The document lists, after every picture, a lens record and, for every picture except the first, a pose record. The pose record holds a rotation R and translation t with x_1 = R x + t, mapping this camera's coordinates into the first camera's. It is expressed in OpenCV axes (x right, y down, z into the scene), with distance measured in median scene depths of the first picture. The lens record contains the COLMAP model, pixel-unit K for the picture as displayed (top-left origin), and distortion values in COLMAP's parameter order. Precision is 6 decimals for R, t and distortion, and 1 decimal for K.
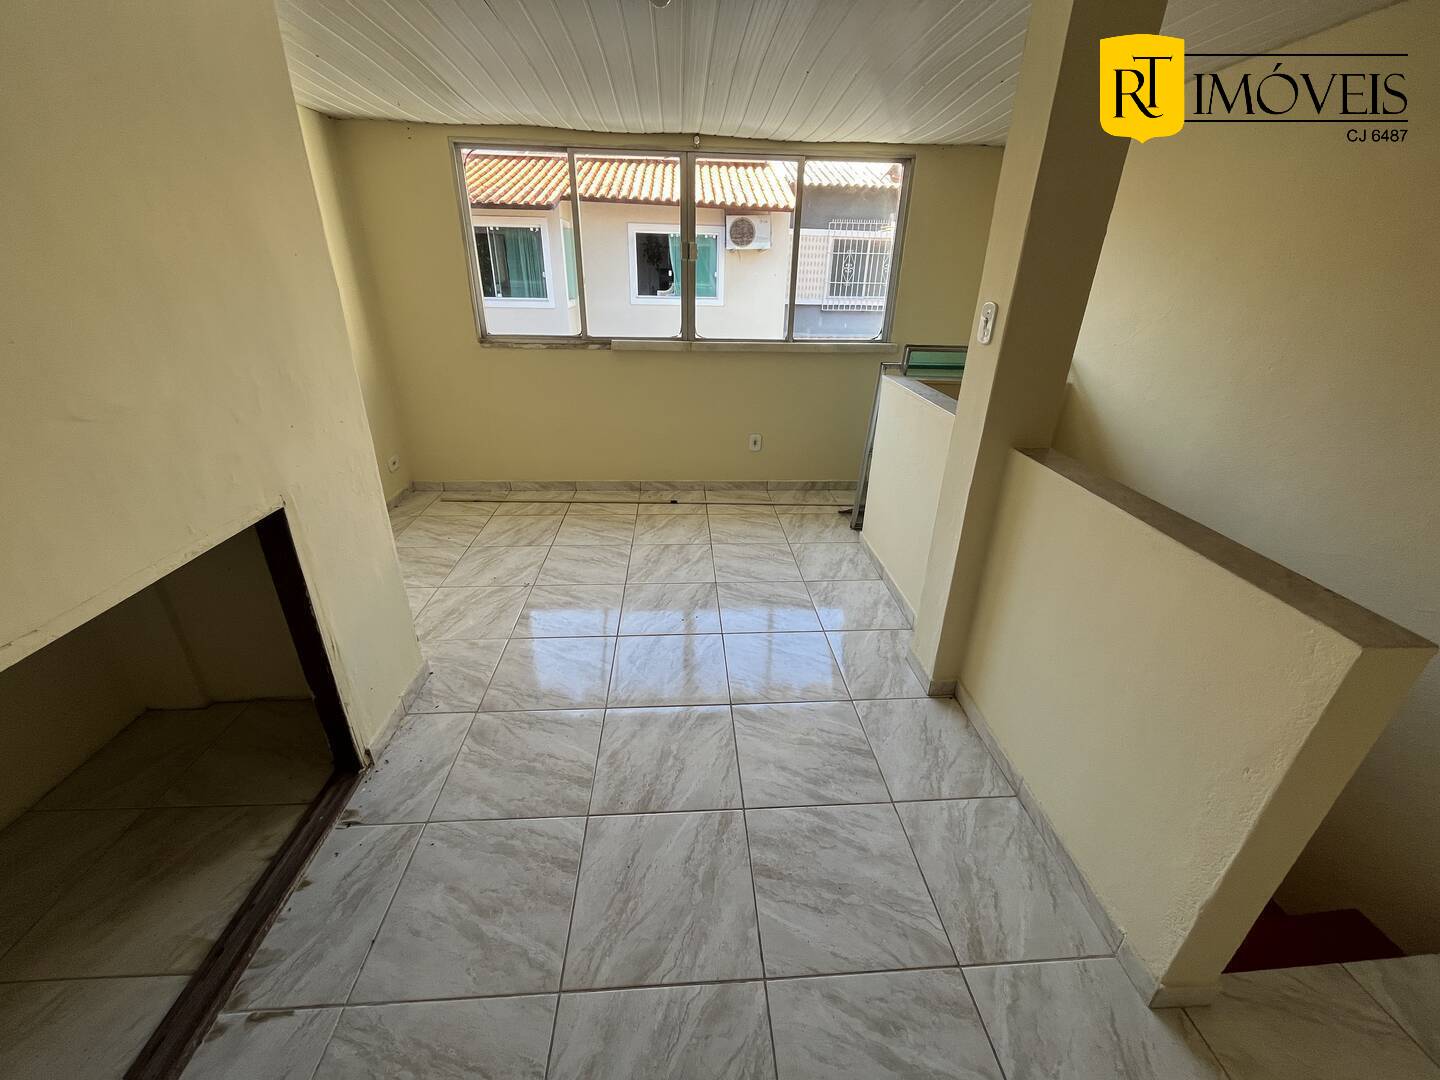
lens RADIAL K [[580.3, 0, 721.5], [0, 580.3, 536.5], [0, 0, 1]] dist [-0.003808, -0.000464]
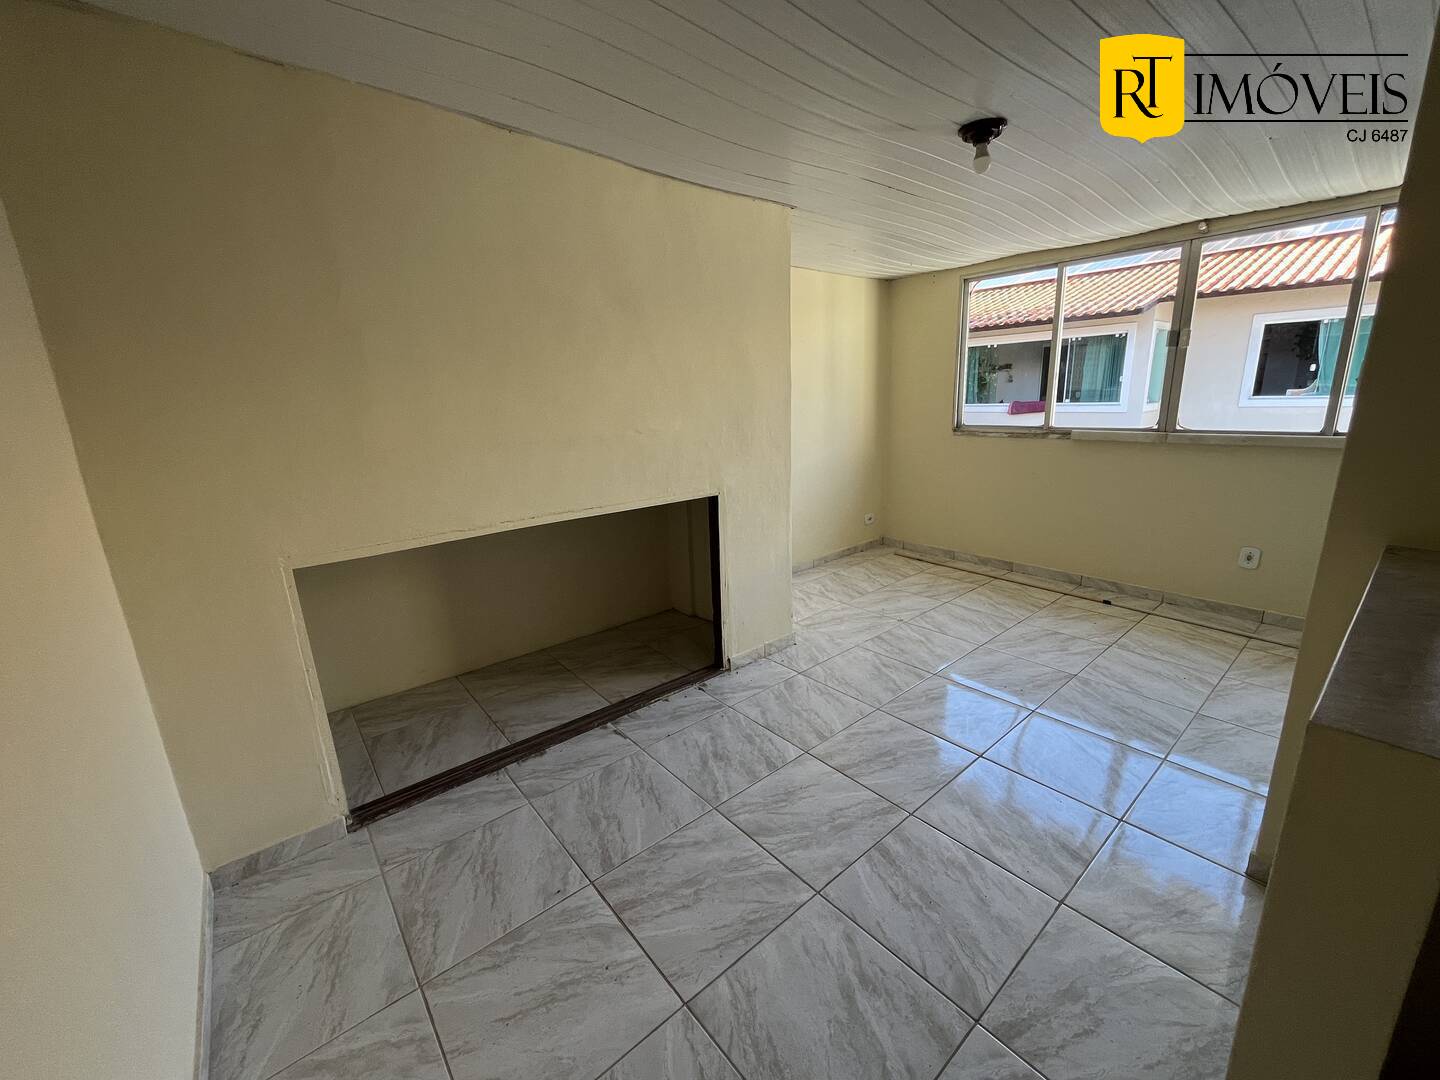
lens RADIAL K [[580.3, 0, 719.0], [0, 580.3, 536.2], [0, 0, 1]] dist [-0.003808, -0.000464]
pose [[0.581721, 0.154073, -0.798663, 0.365463], [-0.293469, 0.955516, -0.029422, 0.062603], [0.758602, 0.251498, 0.601059, -0.039274]]
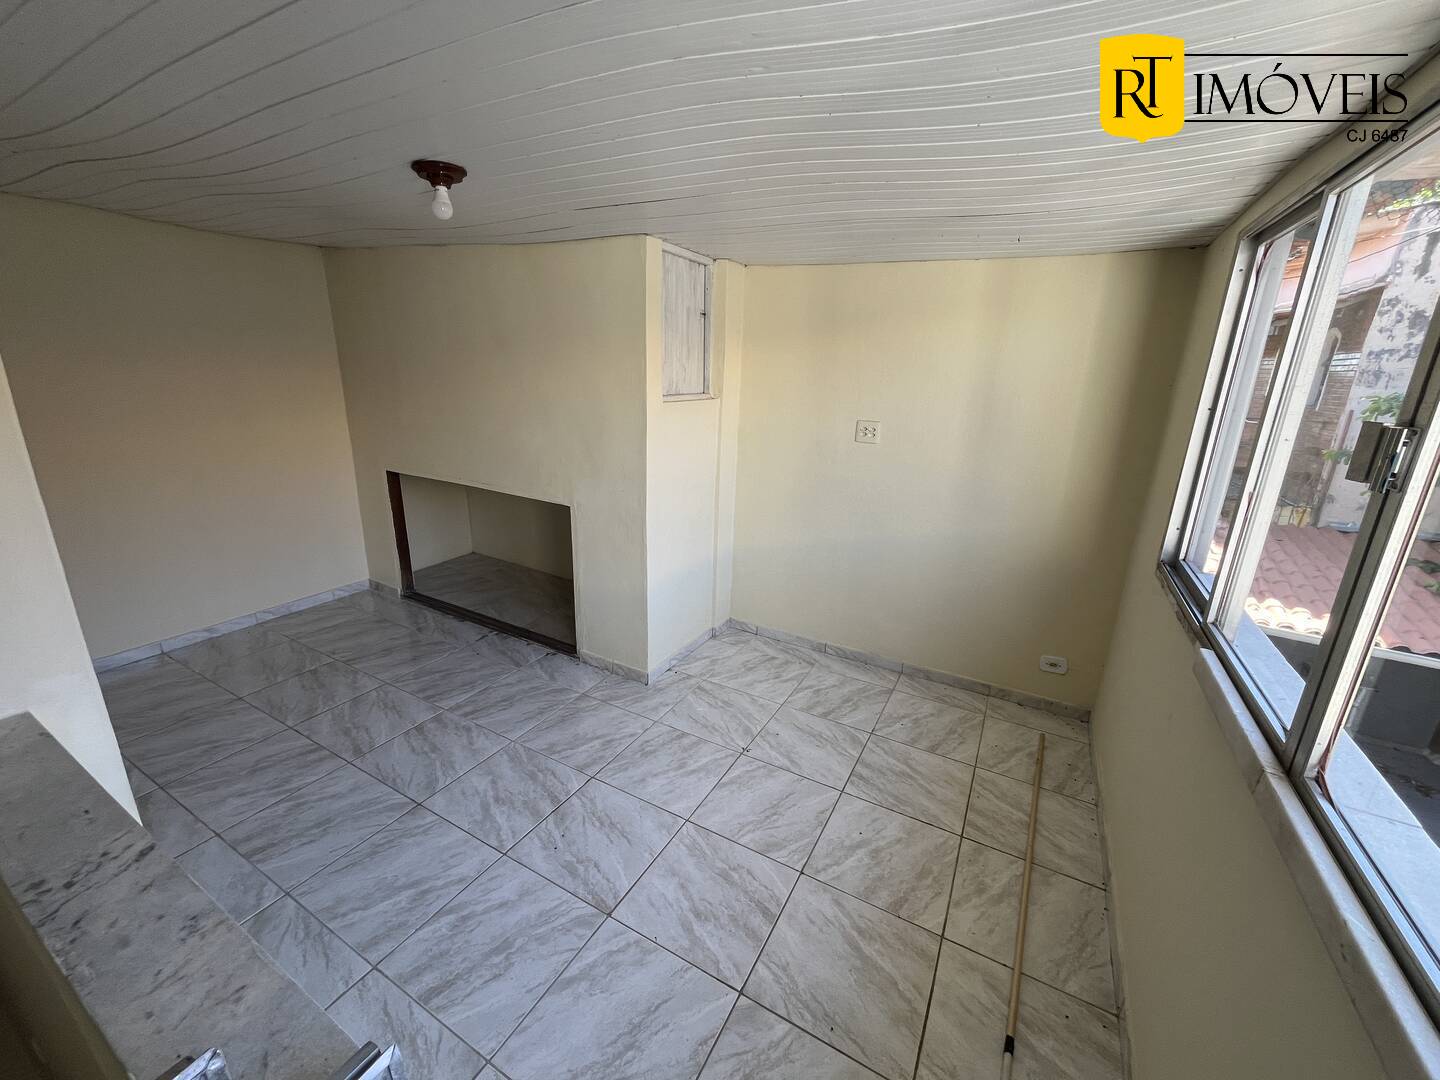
lens RADIAL K [[580.3, 0, 721.1], [0, 580.3, 540.1], [0, 0, 1]] dist [-0.003808, -0.000464]
pose [[-0.540323, 0.203376, -0.816511, 0.344163], [-0.395597, 0.795032, 0.459811, -0.561388], [0.742667, 0.571456, -0.349119, 1.086900]]
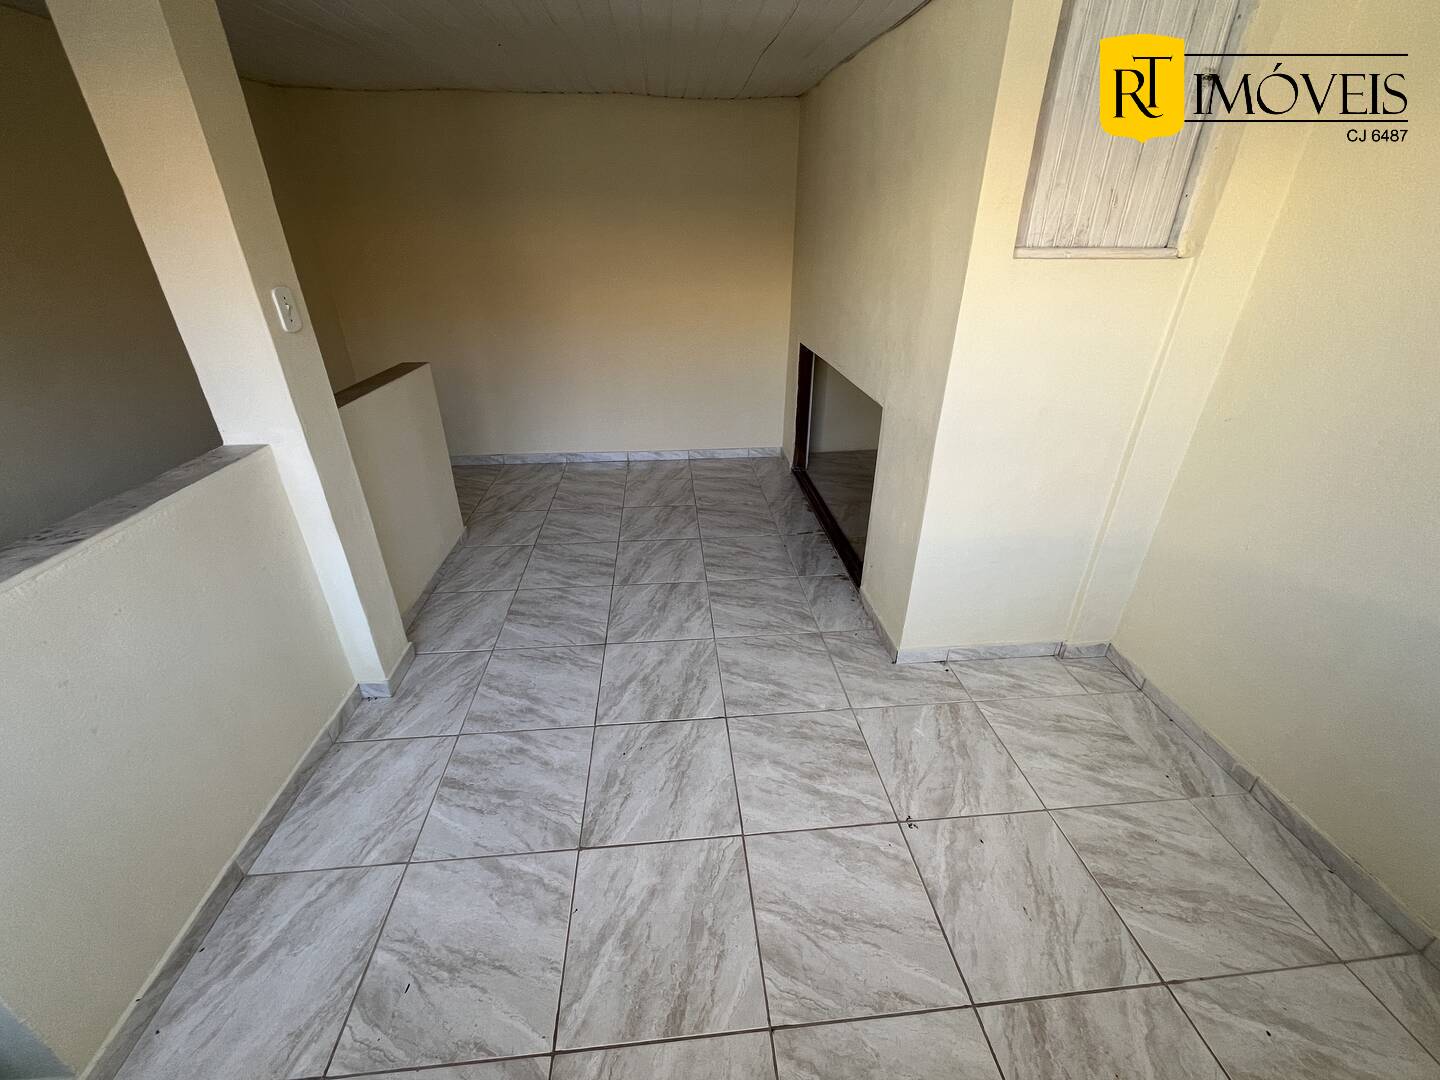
lens RADIAL K [[580.3, 0, 718.1], [0, 580.3, 539.1], [0, 0, 1]] dist [-0.003808, -0.000464]
pose [[-0.999400, -0.012695, -0.032211, -0.119578], [-0.033260, 0.610433, 0.791369, -0.536282], [0.009616, 0.791966, -0.610489, 1.115638]]
